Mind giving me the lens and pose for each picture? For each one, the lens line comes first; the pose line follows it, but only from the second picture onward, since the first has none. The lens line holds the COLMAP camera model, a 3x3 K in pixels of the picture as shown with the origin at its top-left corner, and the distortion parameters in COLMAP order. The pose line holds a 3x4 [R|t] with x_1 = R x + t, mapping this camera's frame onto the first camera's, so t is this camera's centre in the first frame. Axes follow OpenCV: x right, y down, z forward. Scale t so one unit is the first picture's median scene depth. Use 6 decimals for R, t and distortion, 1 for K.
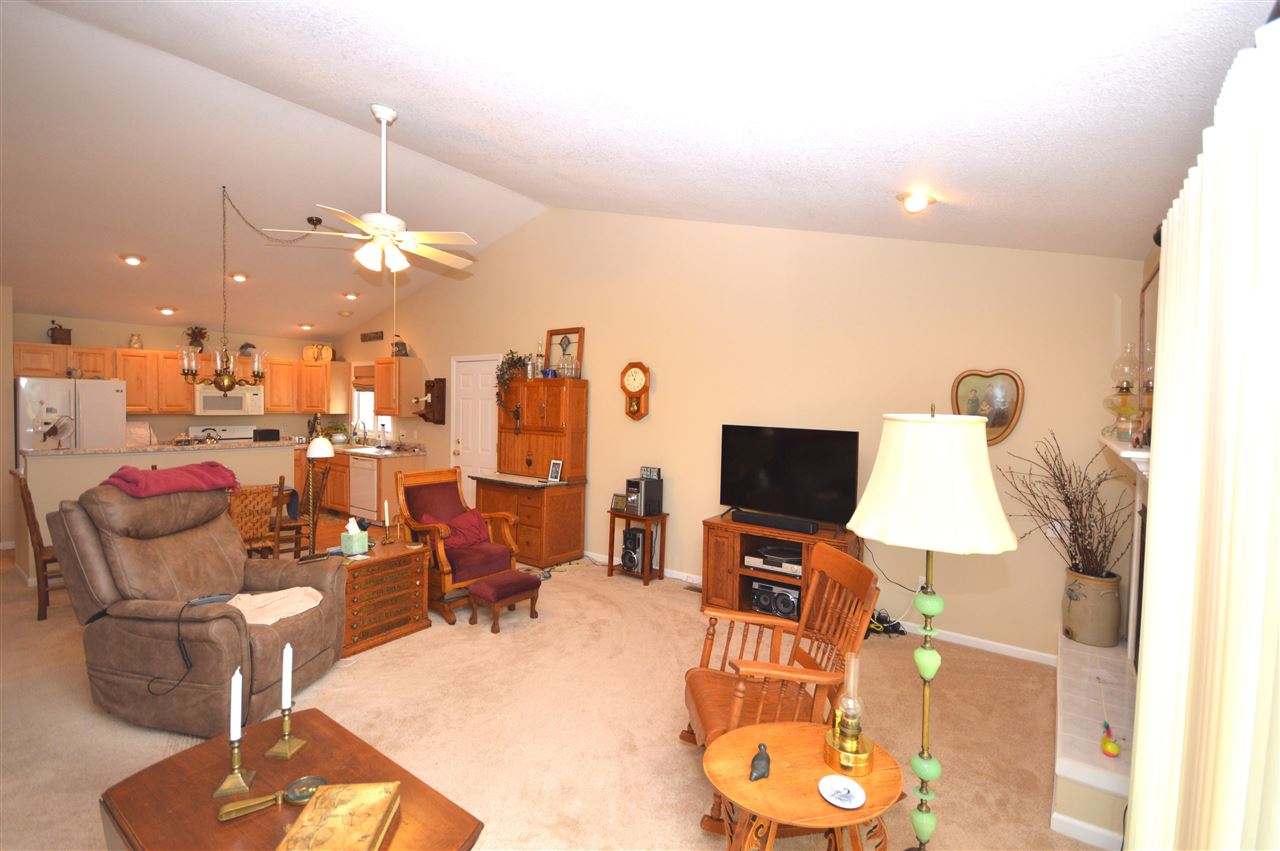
lens RADIAL K [[570.9, 0, 645.4], [0, 570.9, 424.2], [0, 0, 1]] dist [0.005334, -0.007053]
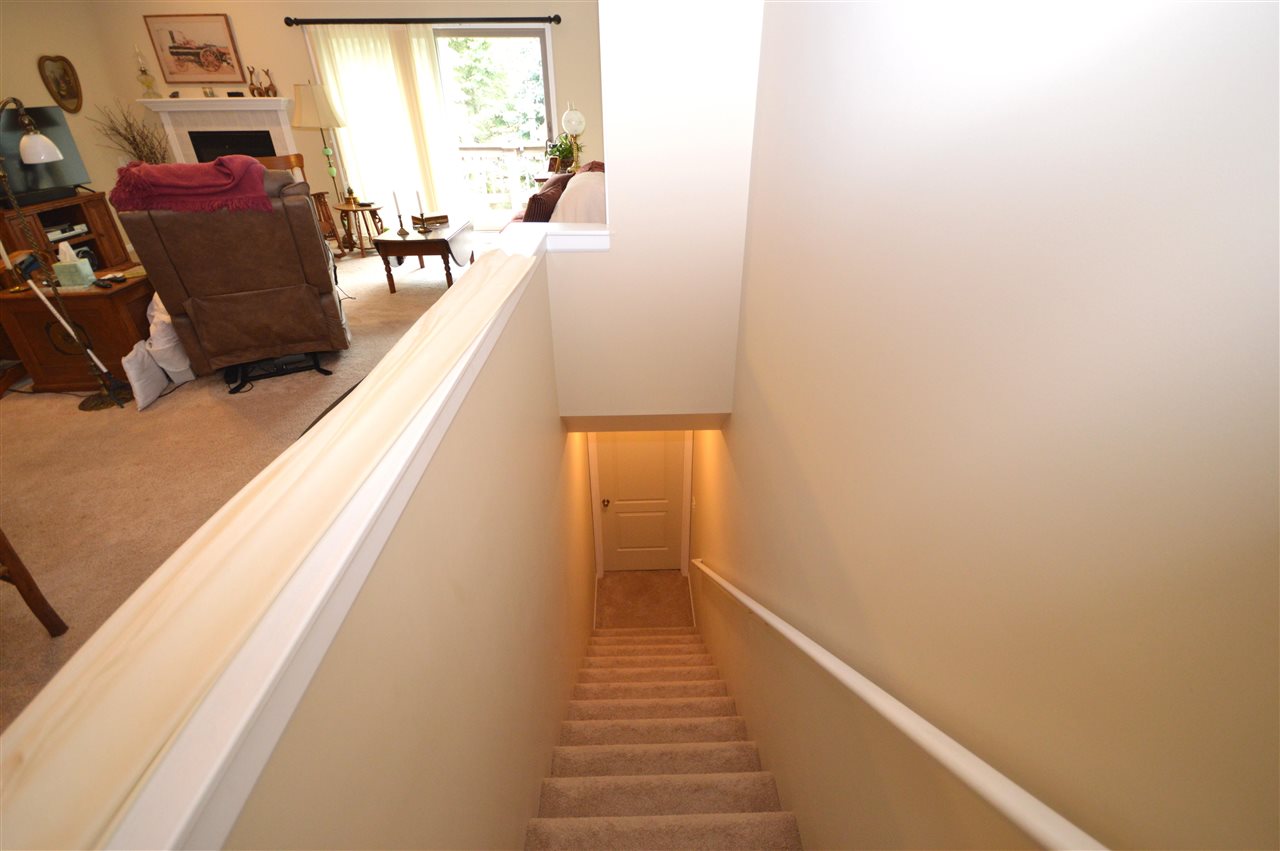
lens RADIAL K [[571.8, 0, 645.1], [0, 571.8, 423.0], [0, 0, 1]] dist [0.015410, -0.016666]
pose [[-0.607731, -0.410349, 0.679910, -1.503174], [0.018021, 0.848808, 0.528393, -0.029033], [-0.793939, 0.333374, -0.508452, 0.756924]]
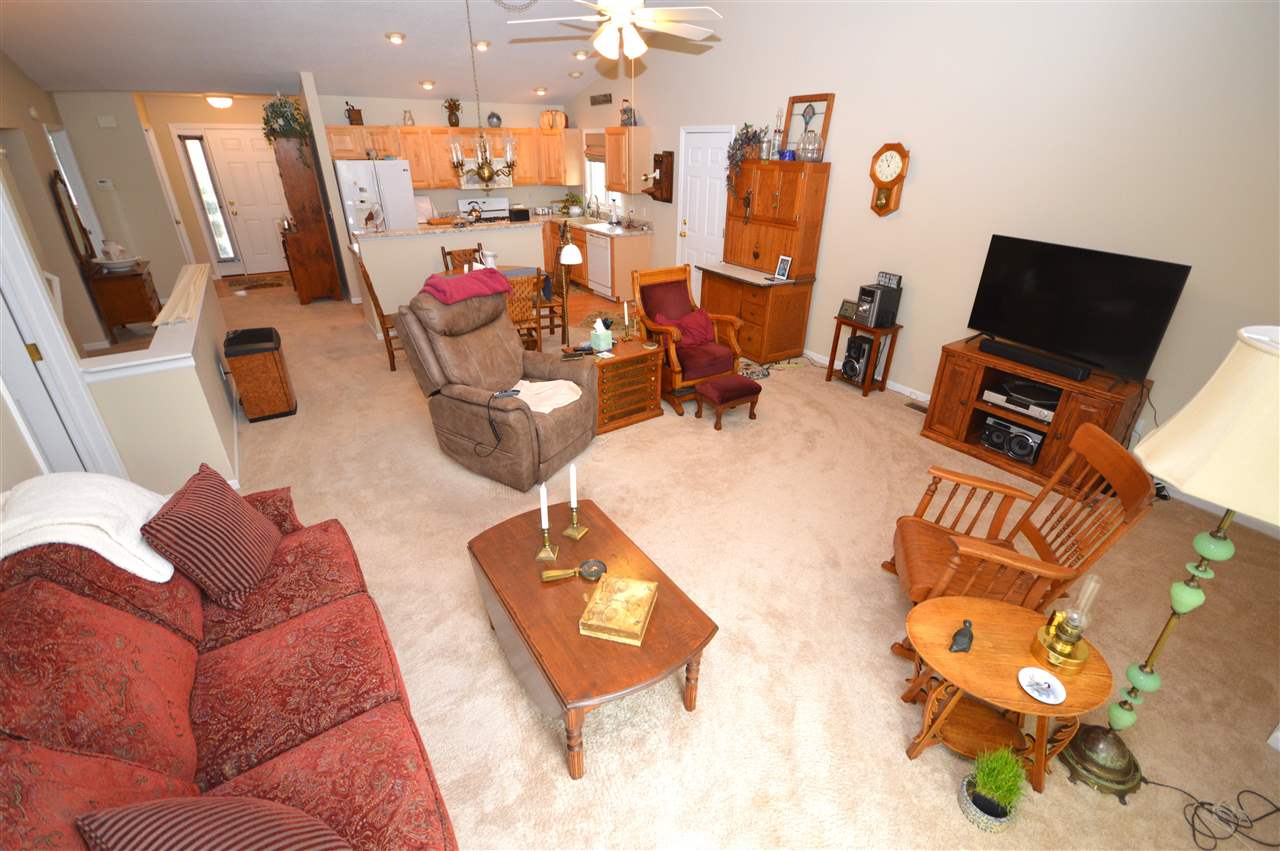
lens RADIAL K [[569.2, 0, 644.8], [0, 569.2, 423.5], [0, 0, 1]] dist [0.003298, -0.006163]
pose [[0.933313, 0.148030, -0.327130, -0.030037], [-0.001026, 0.912159, 0.409836, -0.096374], [0.359063, -0.382170, 0.851481, 0.001355]]
